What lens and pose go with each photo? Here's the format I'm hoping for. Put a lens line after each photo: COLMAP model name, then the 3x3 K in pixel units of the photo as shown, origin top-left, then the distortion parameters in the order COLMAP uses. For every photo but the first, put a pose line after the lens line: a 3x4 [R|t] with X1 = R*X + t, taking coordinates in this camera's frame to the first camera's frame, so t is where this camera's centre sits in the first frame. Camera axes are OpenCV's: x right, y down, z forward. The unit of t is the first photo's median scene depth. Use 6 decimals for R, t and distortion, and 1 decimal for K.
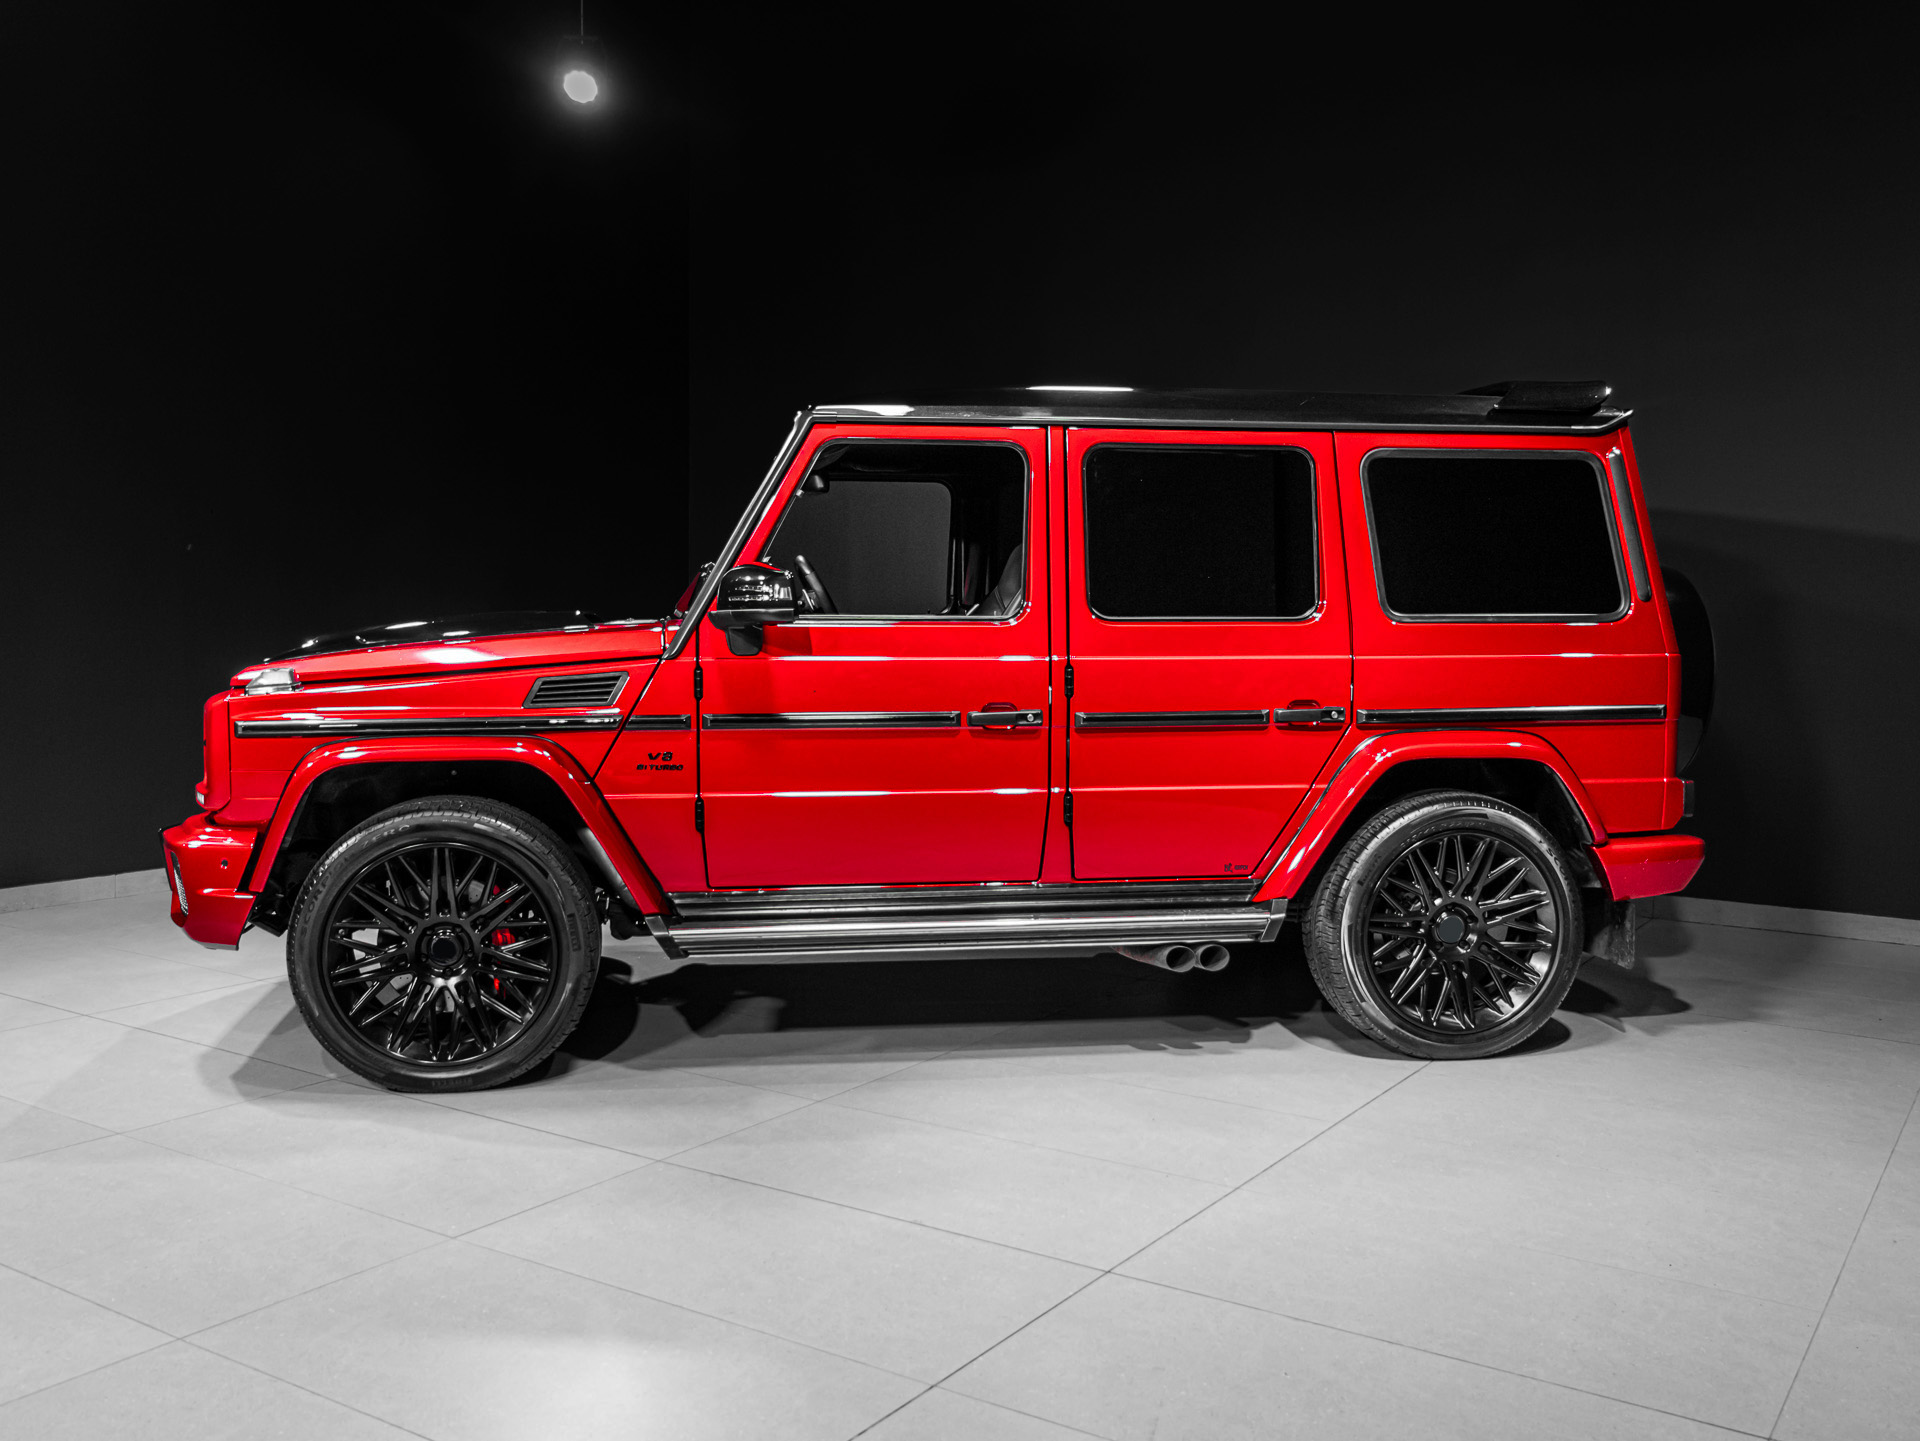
lens RADIAL K [[1715.0, 0, 983.0], [0, 1715.0, 734.2], [0, 0, 1]] dist [-0.000517, -0.008050]
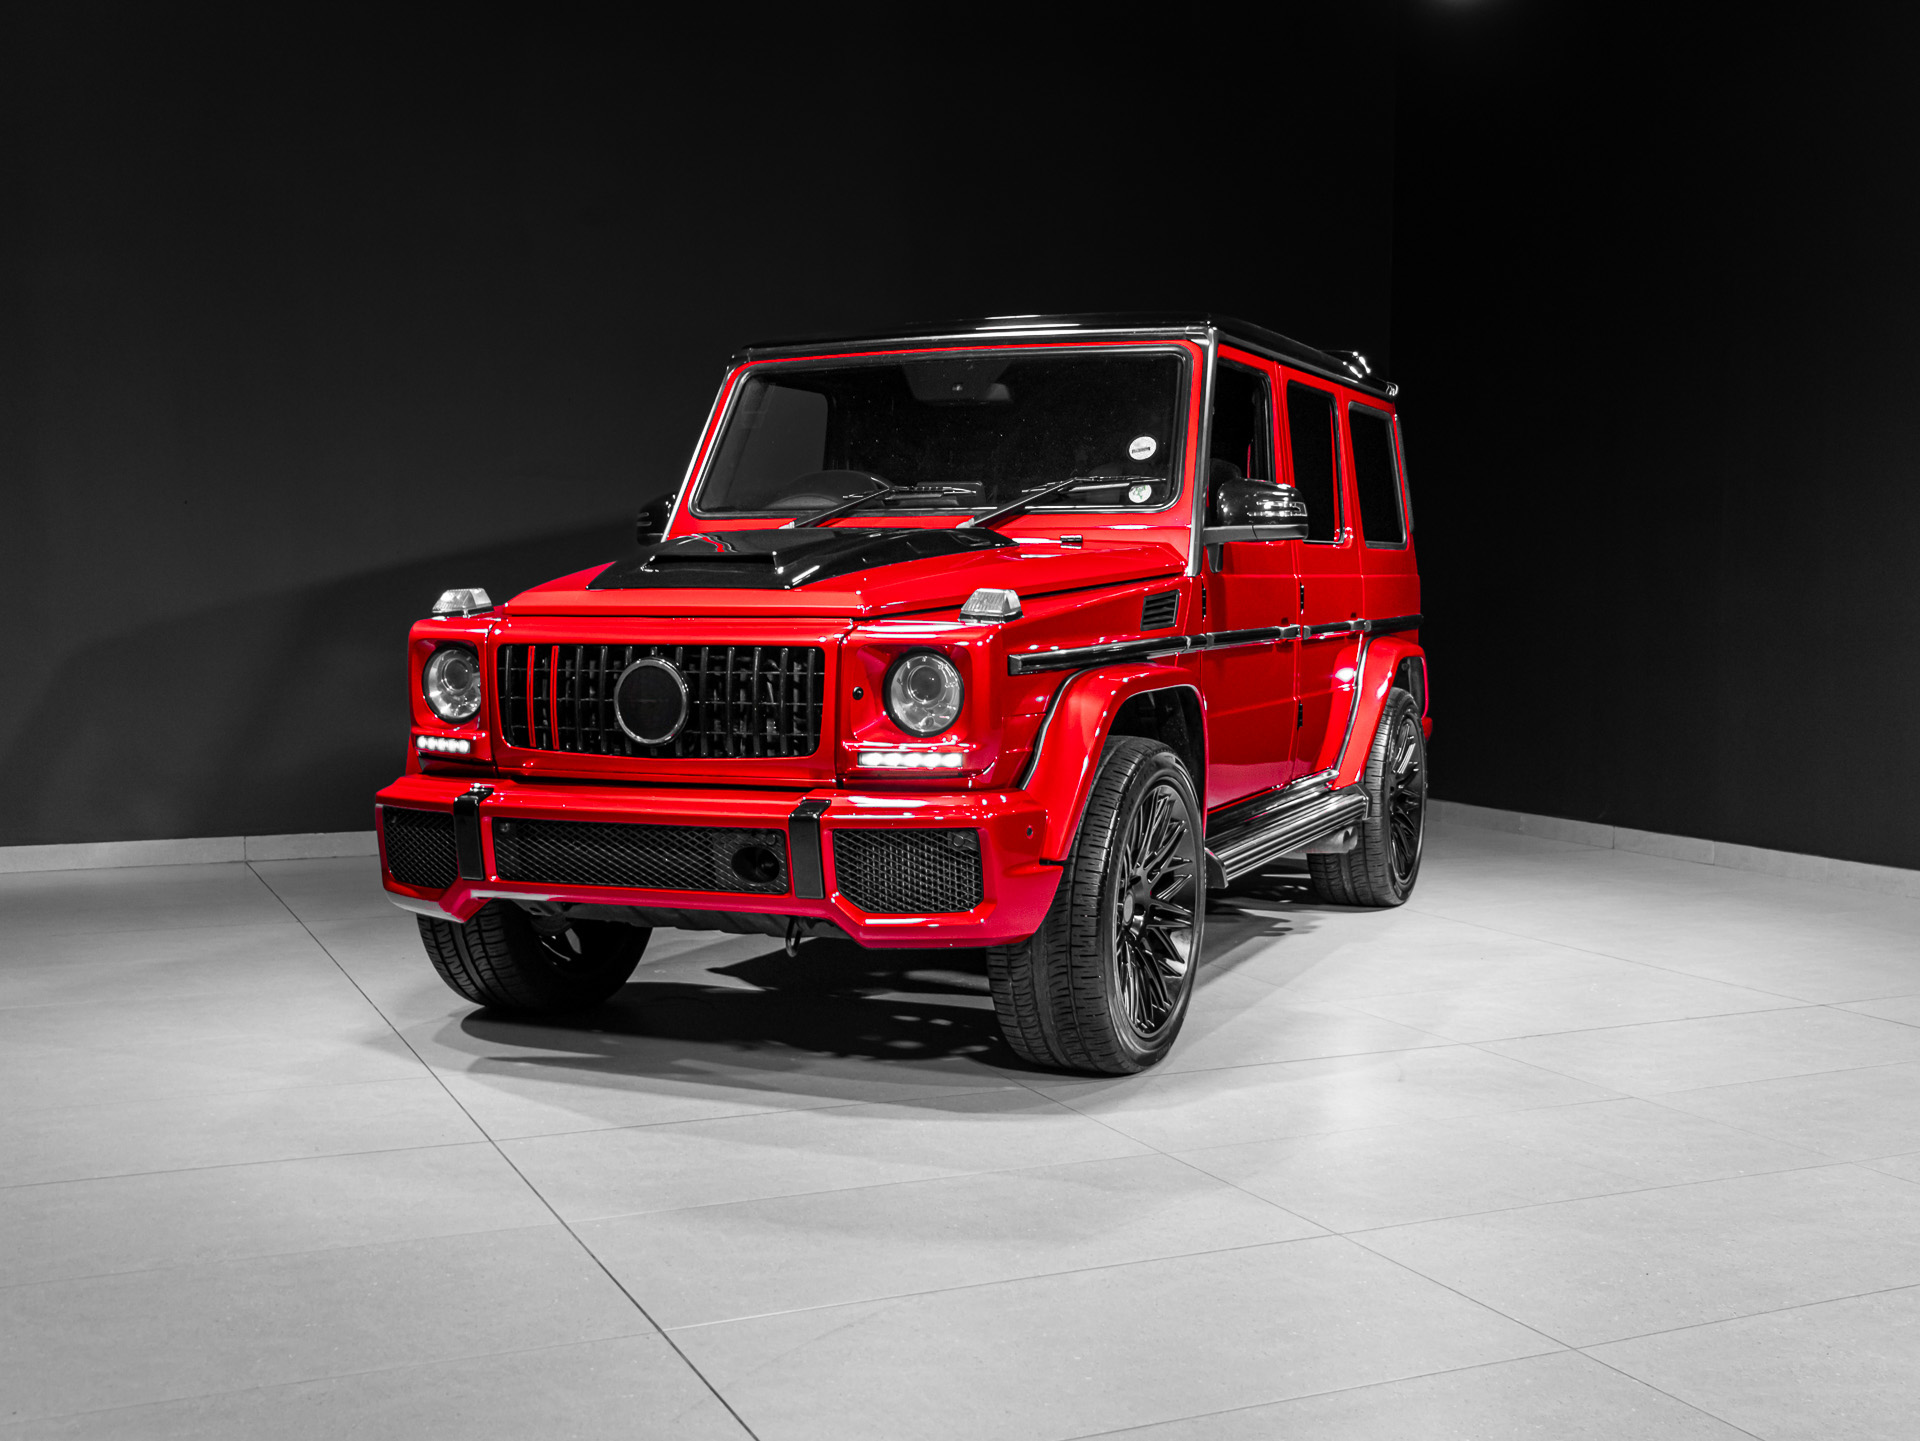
lens RADIAL K [[2106.3, 0, 954.5], [0, 2106.3, 722.3], [0, 0, 1]] dist [-0.016428, 0.001085]
pose [[0.544485, -0.061728, 0.836496, -1.170321], [0.066581, 0.997322, 0.030257, -0.006942], [-0.836124, 0.039220, 0.547137, 0.446341]]
